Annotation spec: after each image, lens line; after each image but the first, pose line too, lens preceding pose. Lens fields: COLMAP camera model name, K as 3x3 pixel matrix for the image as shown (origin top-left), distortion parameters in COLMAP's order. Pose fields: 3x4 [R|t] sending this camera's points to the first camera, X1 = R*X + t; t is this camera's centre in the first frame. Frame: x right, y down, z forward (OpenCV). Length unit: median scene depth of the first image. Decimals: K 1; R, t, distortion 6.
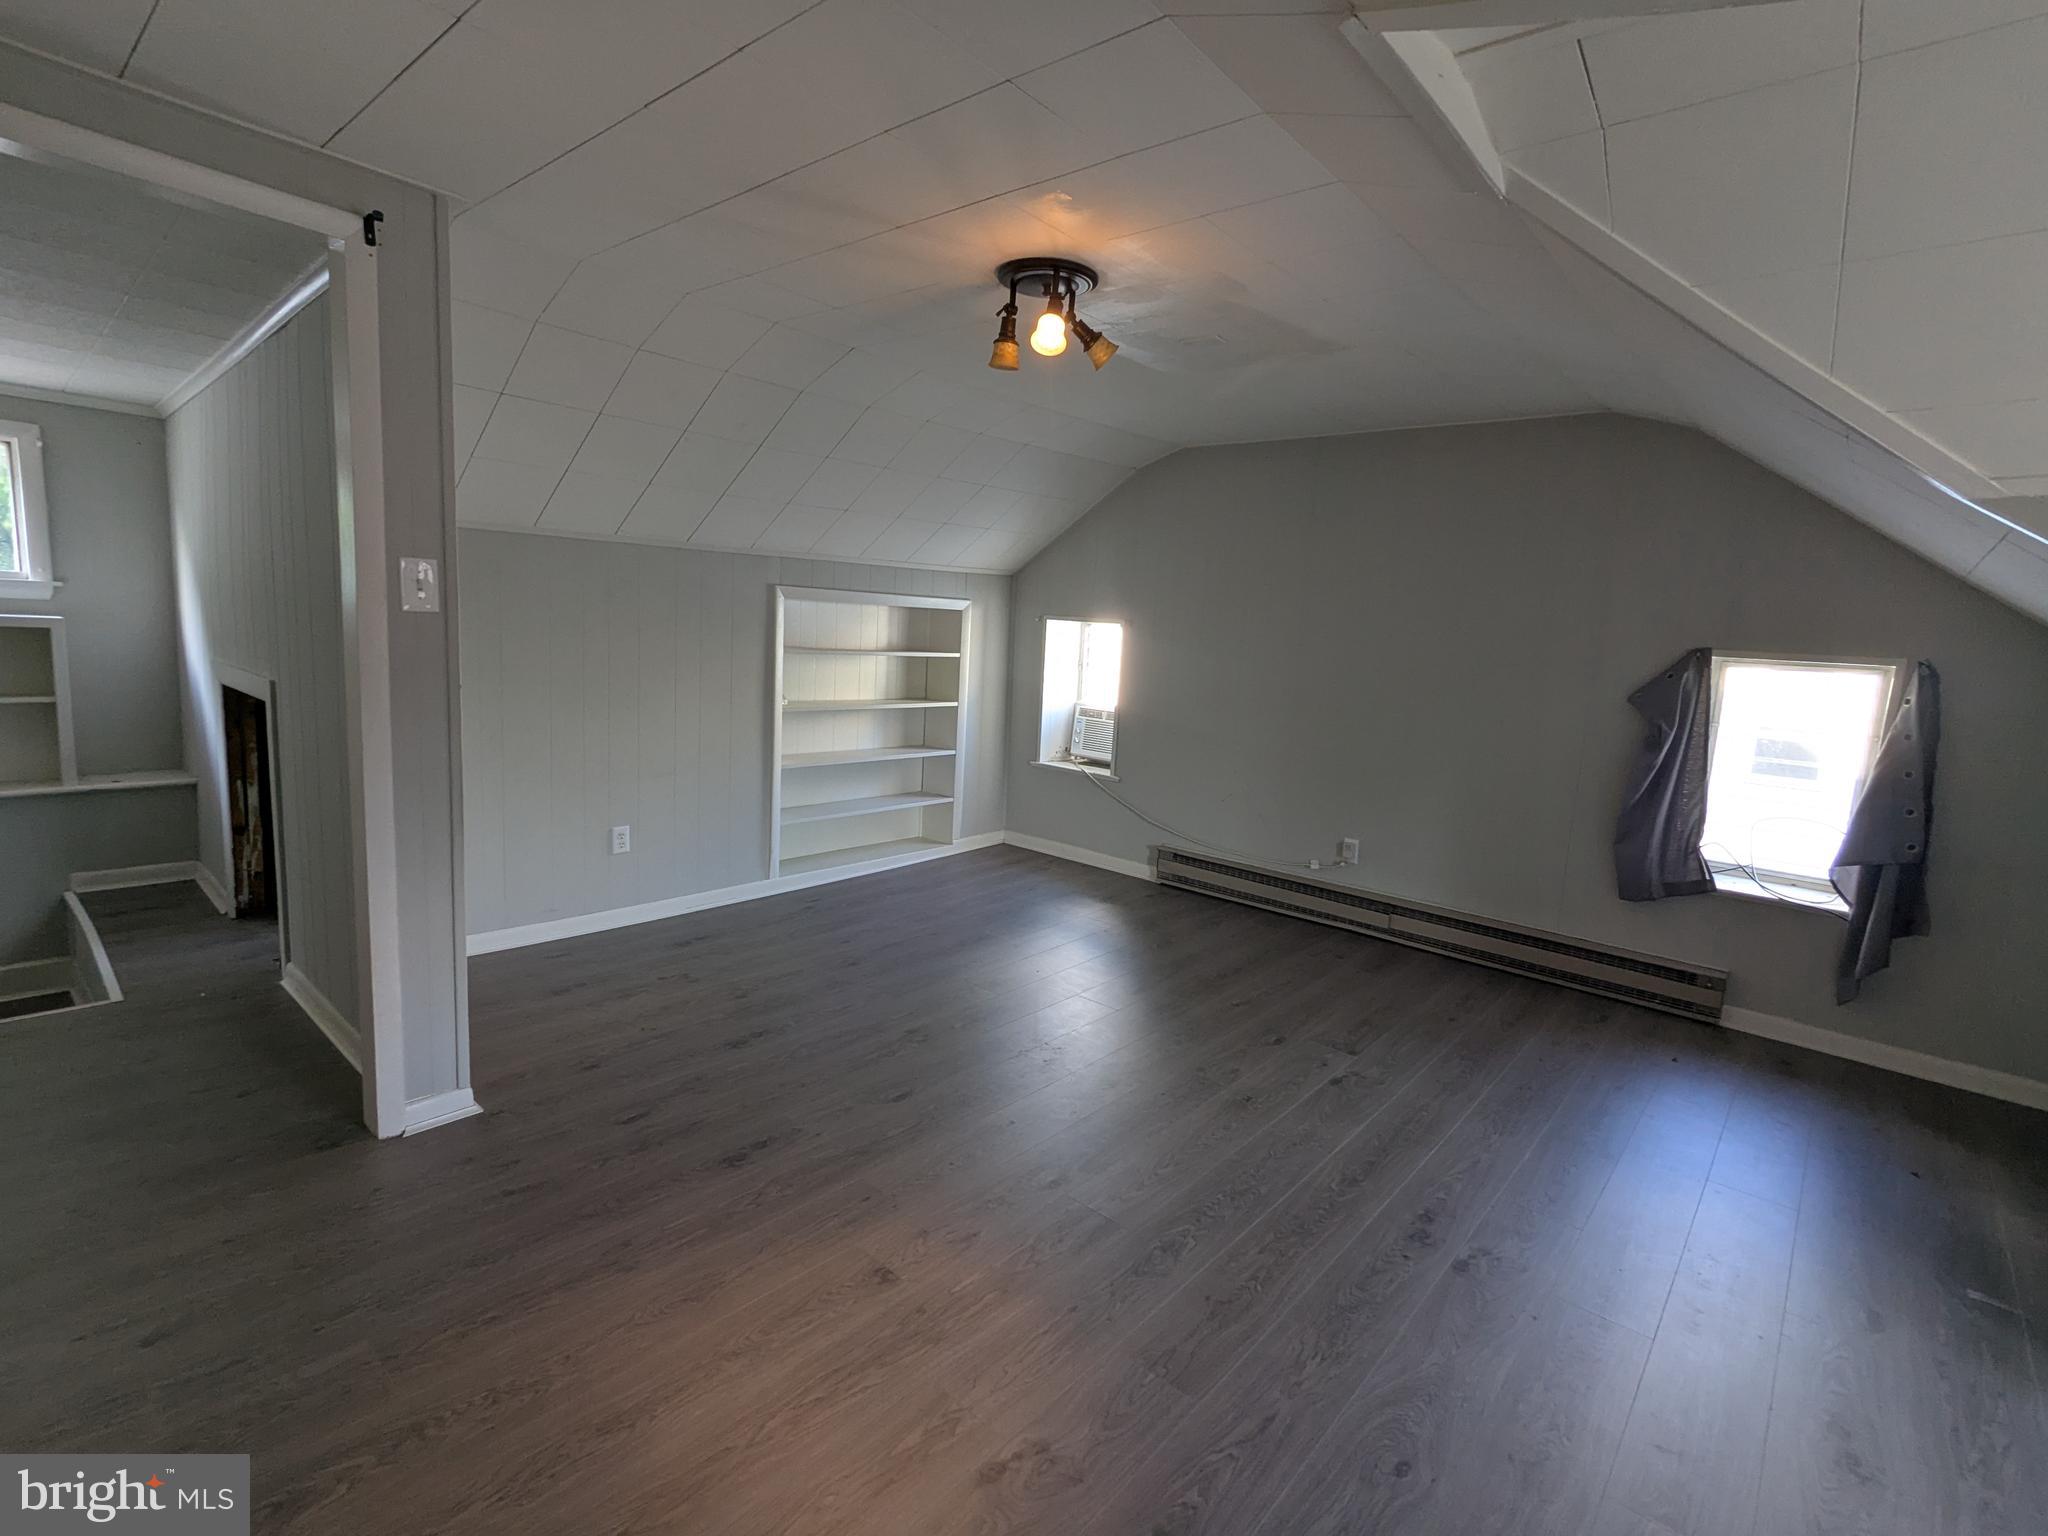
lens RADIAL K [[972.4, 0, 1026.3], [0, 972.4, 763.5], [0, 0, 1]] dist [0.002709, -0.001227]
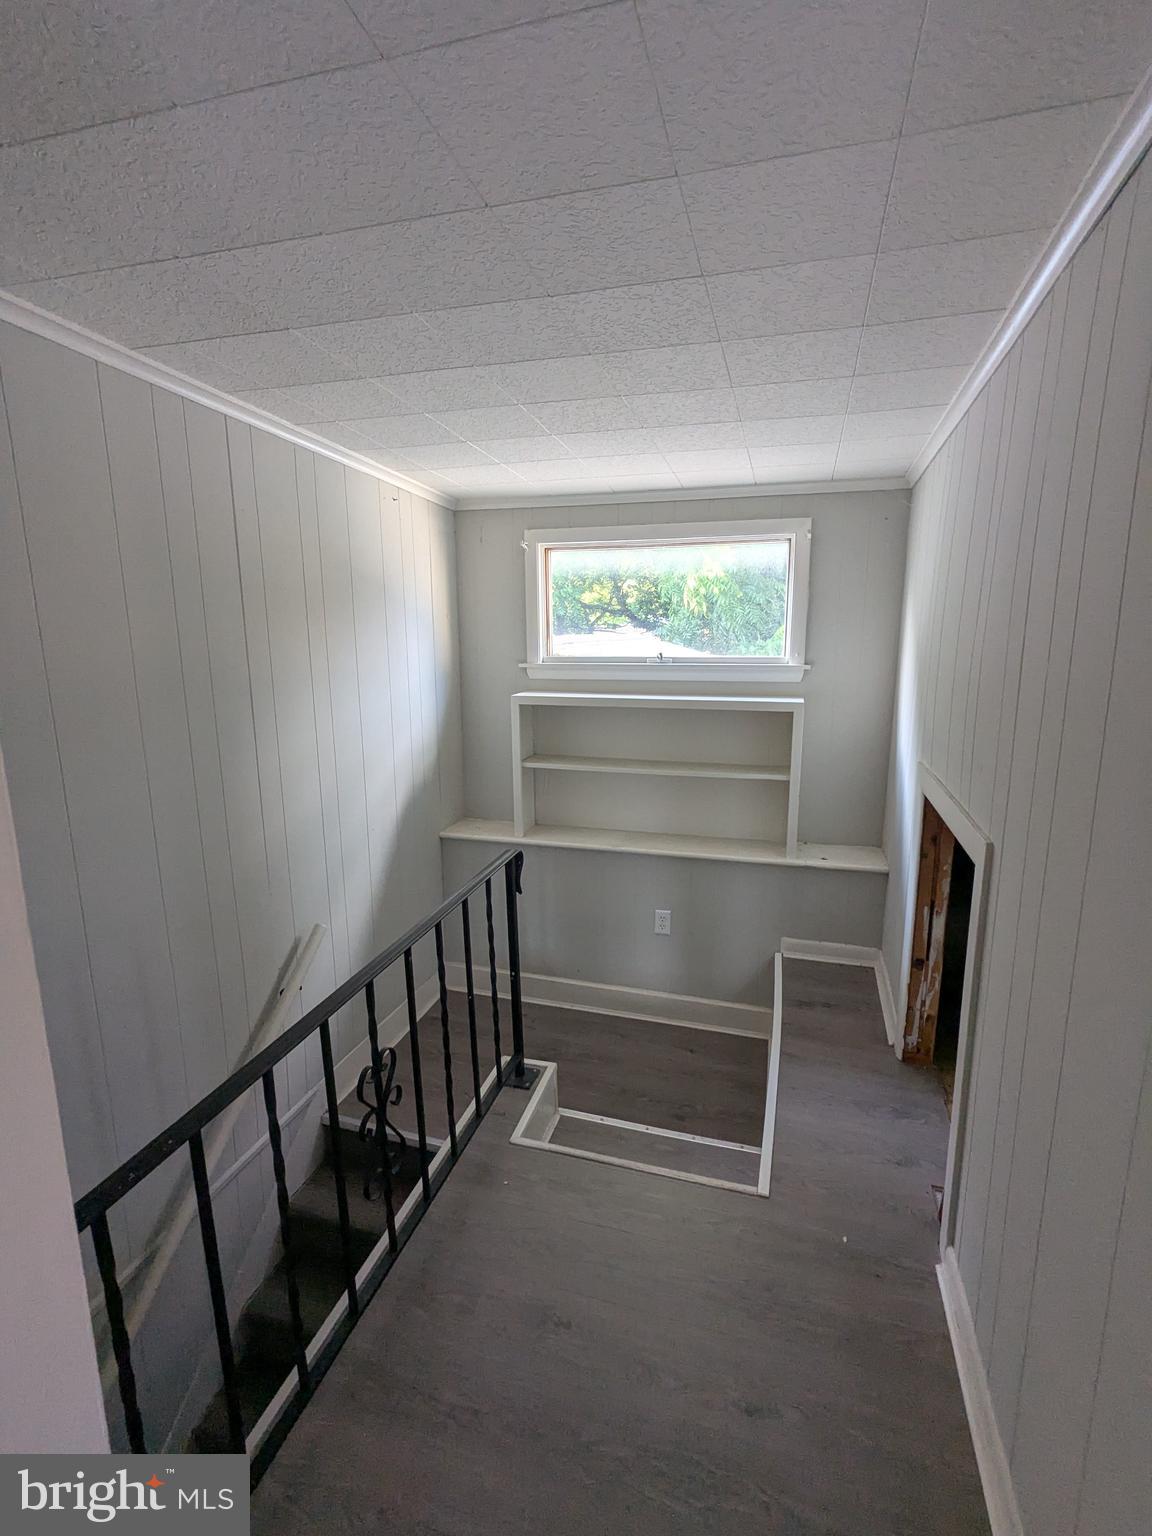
lens RADIAL K [[722.1, 0, 566.4], [0, 722.1, 765.8], [0, 0, 1]] dist [0.002566, 0.000500]
pose [[0.405987, 0.122826, -0.905587, -0.383859], [-0.095450, 0.991206, 0.091647, -0.128658], [0.908880, 0.049231, 0.414141, 0.452099]]
